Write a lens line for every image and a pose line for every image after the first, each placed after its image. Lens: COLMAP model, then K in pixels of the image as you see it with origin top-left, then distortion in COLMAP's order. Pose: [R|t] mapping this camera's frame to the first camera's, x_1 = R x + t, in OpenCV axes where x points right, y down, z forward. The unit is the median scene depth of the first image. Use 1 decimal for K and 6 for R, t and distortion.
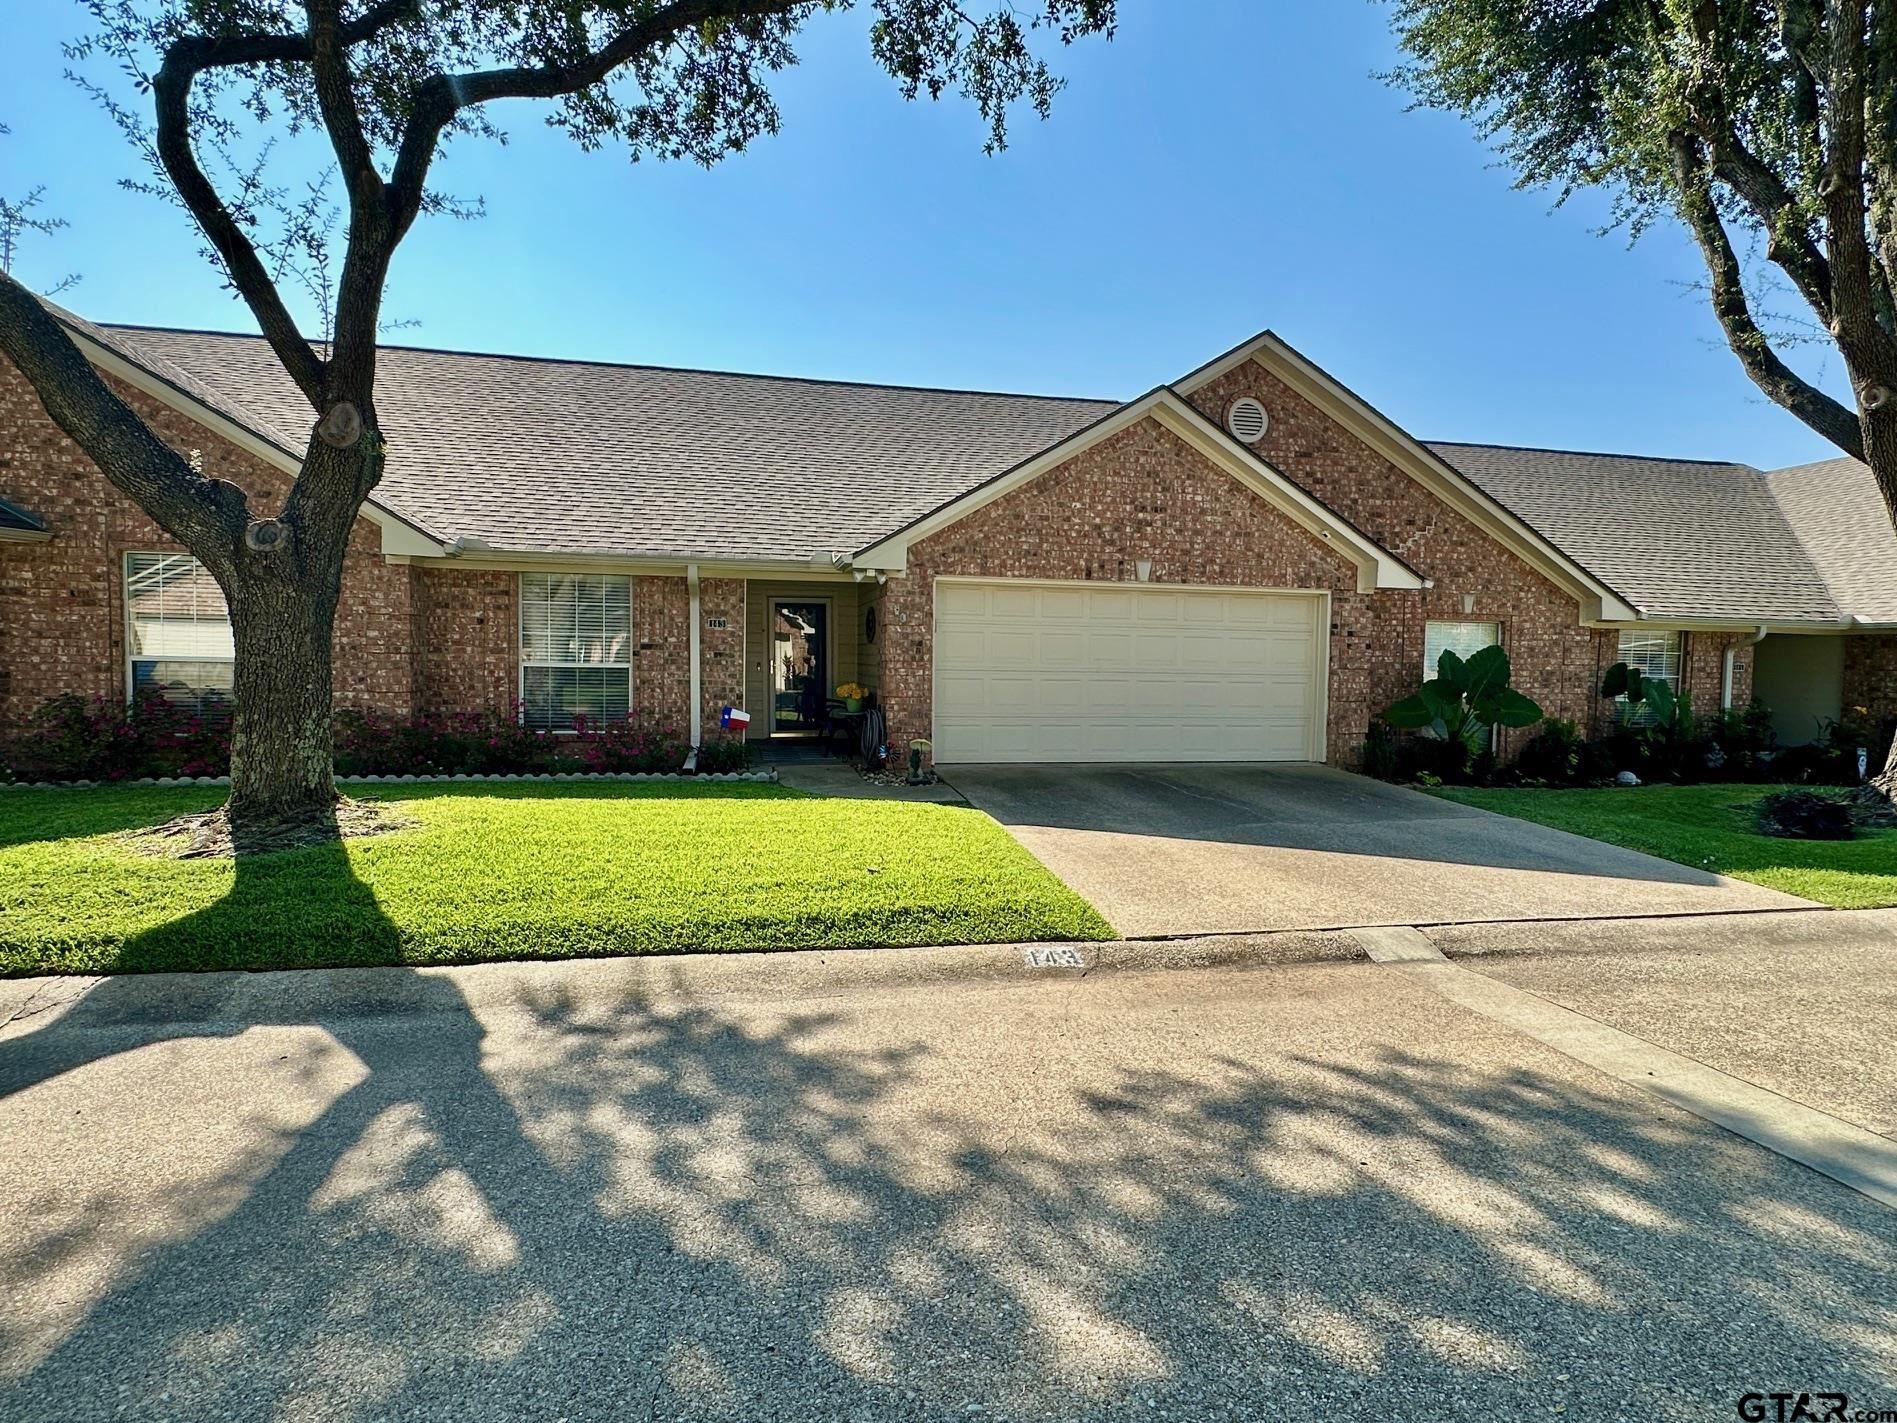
lens RADIAL K [[962.8, 0, 947.3], [0, 962.8, 709.2], [0, 0, 1]] dist [0.002814, -0.000380]
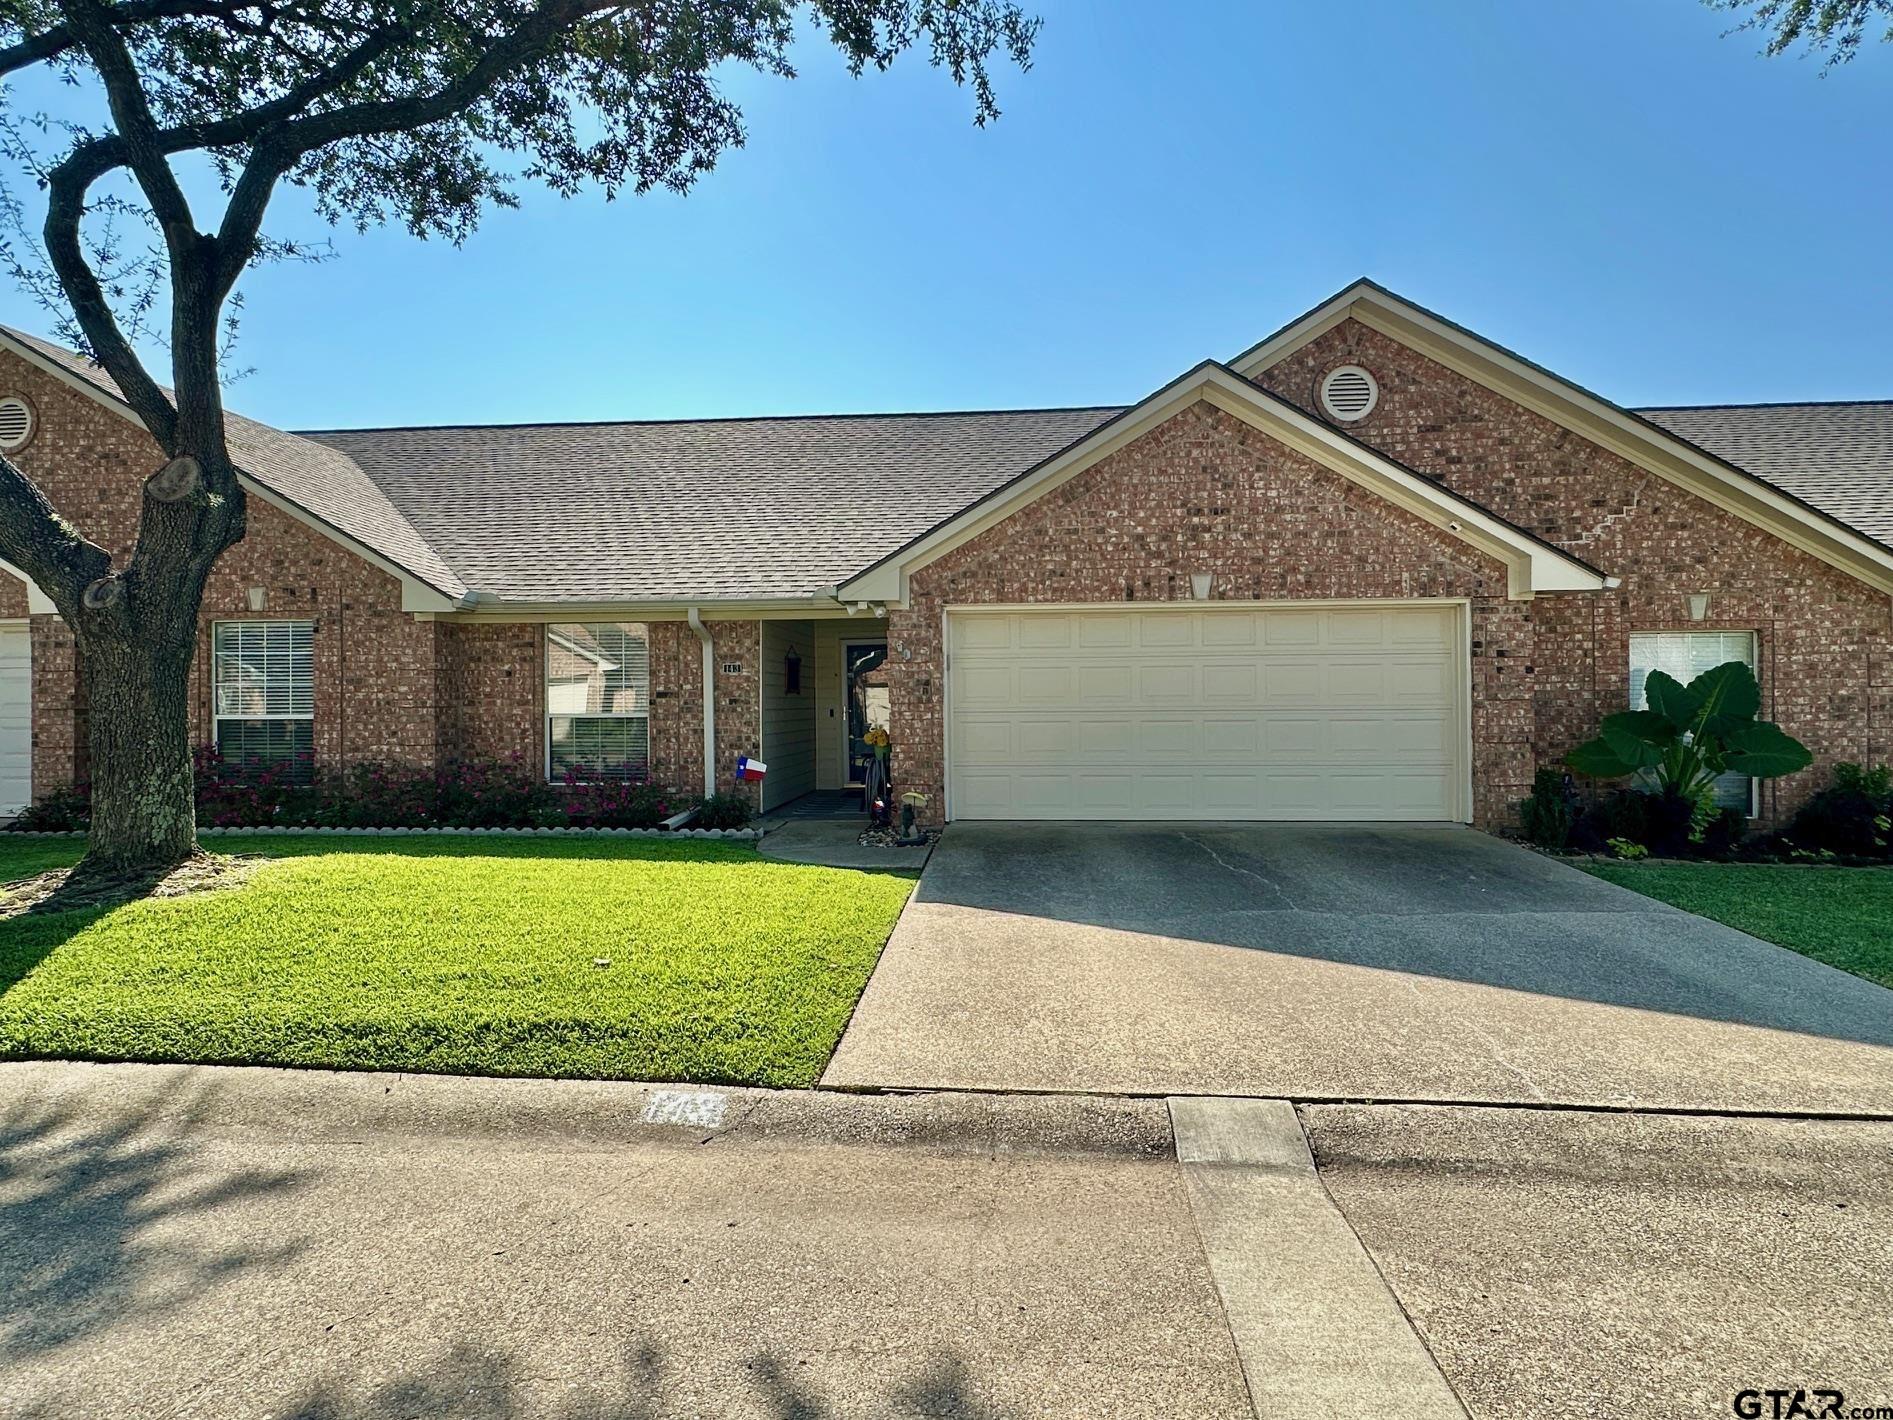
lens RADIAL K [[961.4, 0, 941.4], [0, 961.4, 705.8], [0, 0, 1]] dist [0.001410, 0.000785]
pose [[0.957646, -0.022900, -0.287037, 0.234070], [0.008220, 0.998600, -0.052246, -0.001461], [0.287832, 0.047674, 0.956494, 0.165066]]
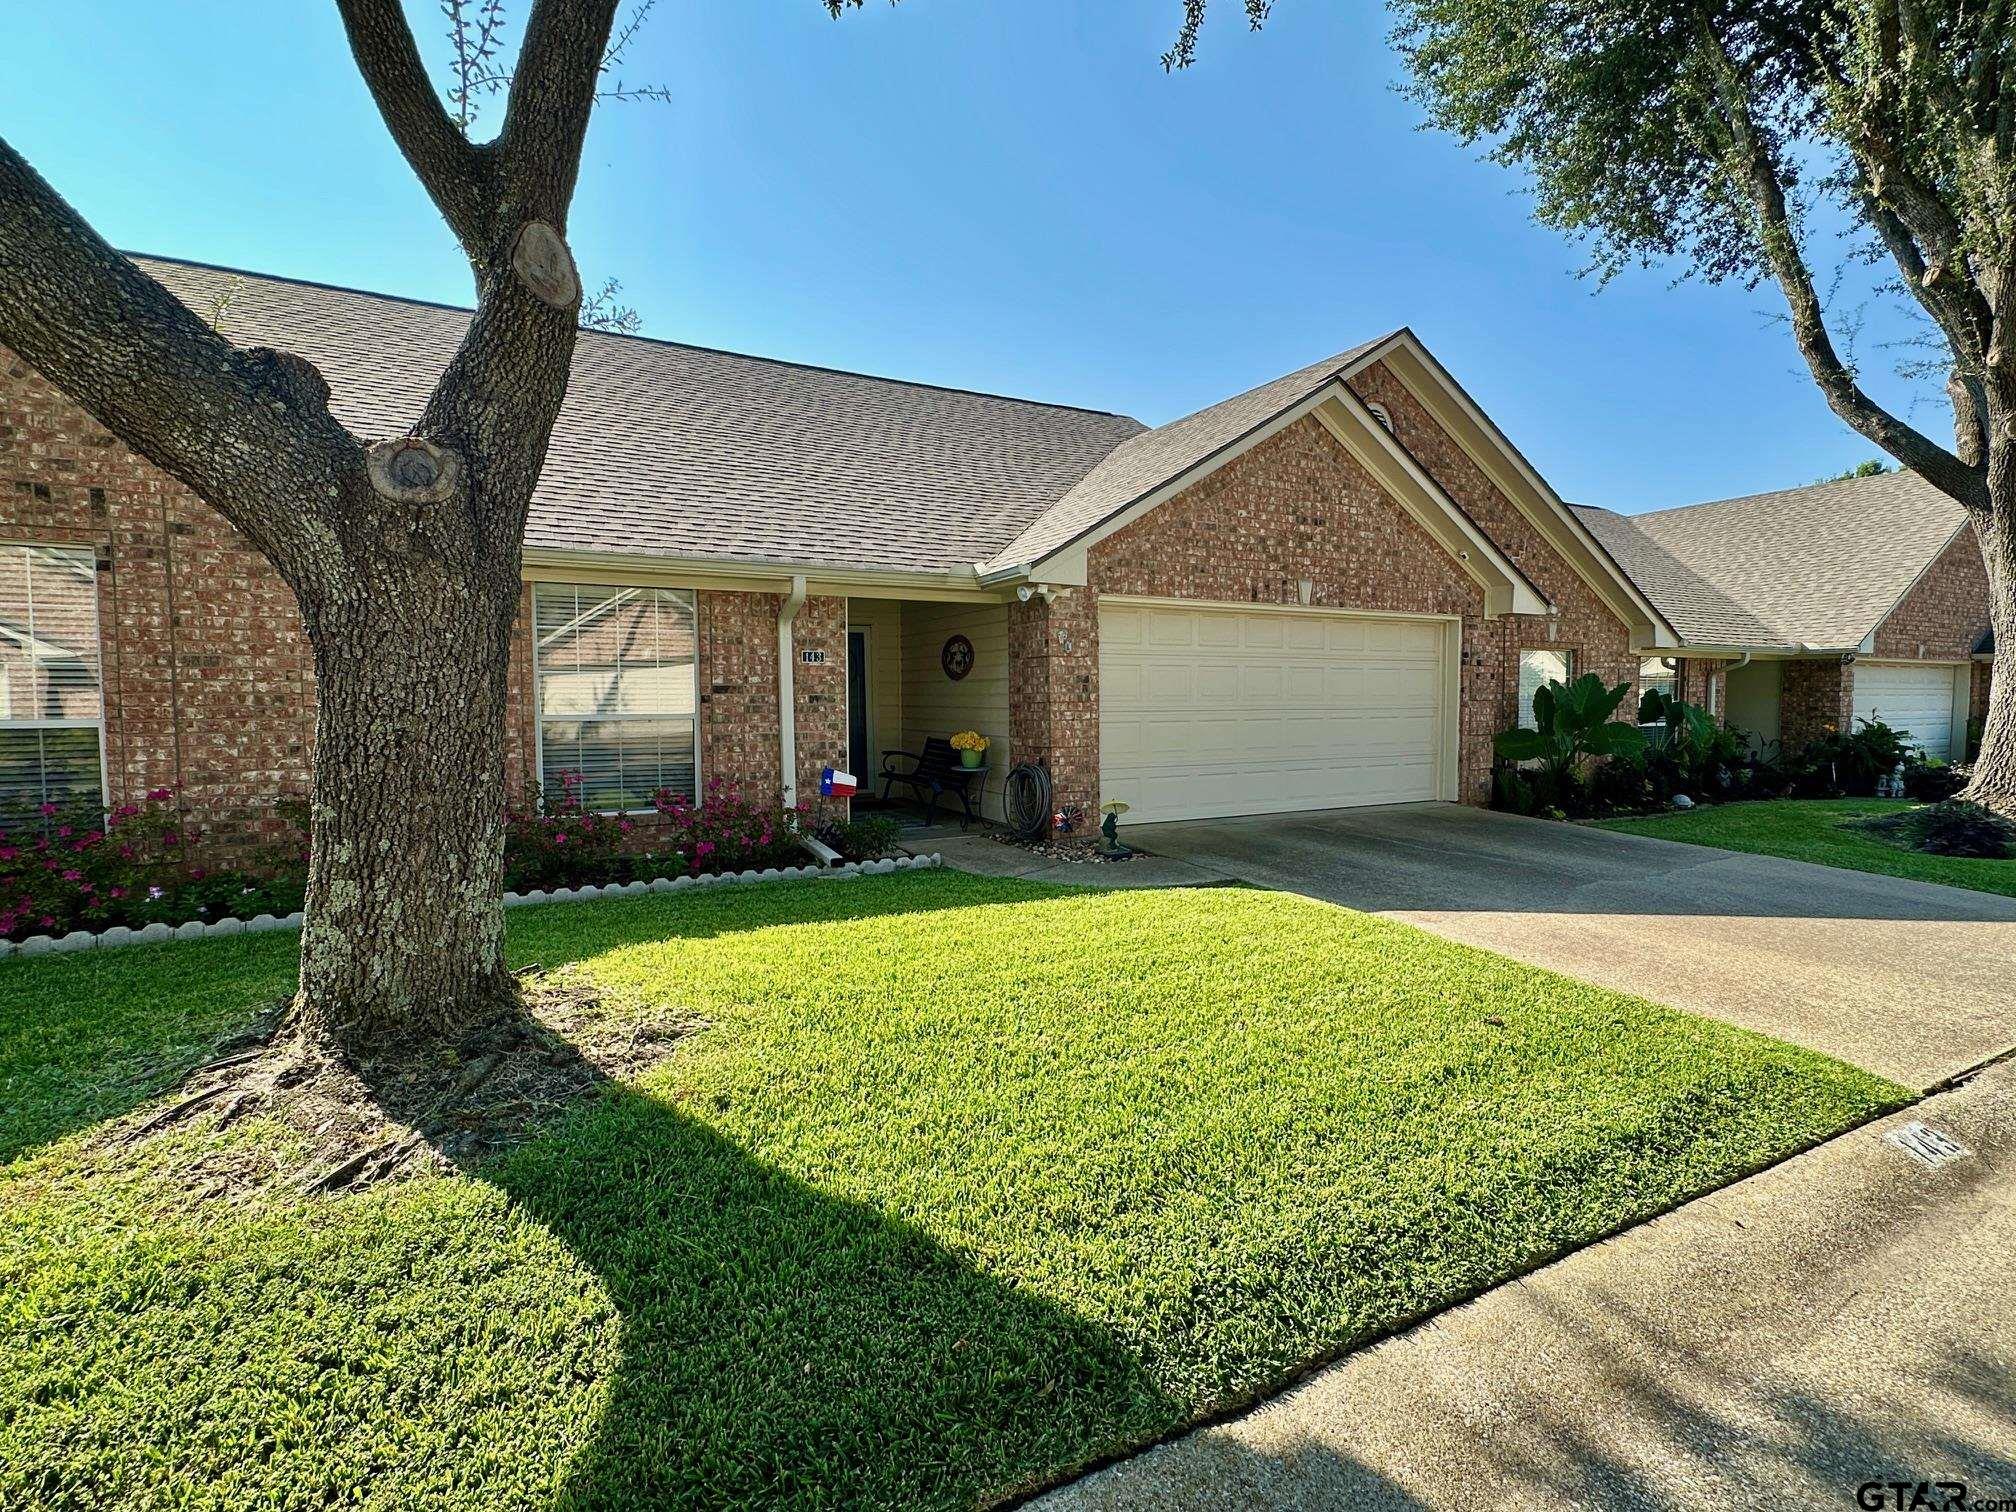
lens RADIAL K [[960.6, 0, 1011.4], [0, 960.6, 755.5], [0, 0, 1]] dist [-0.000318, 0.000112]
pose [[0.959232, -0.036706, 0.280227, -0.311748], [0.033940, 0.999315, 0.014720, -0.019105], [-0.280576, -0.004609, 0.959821, 0.252921]]
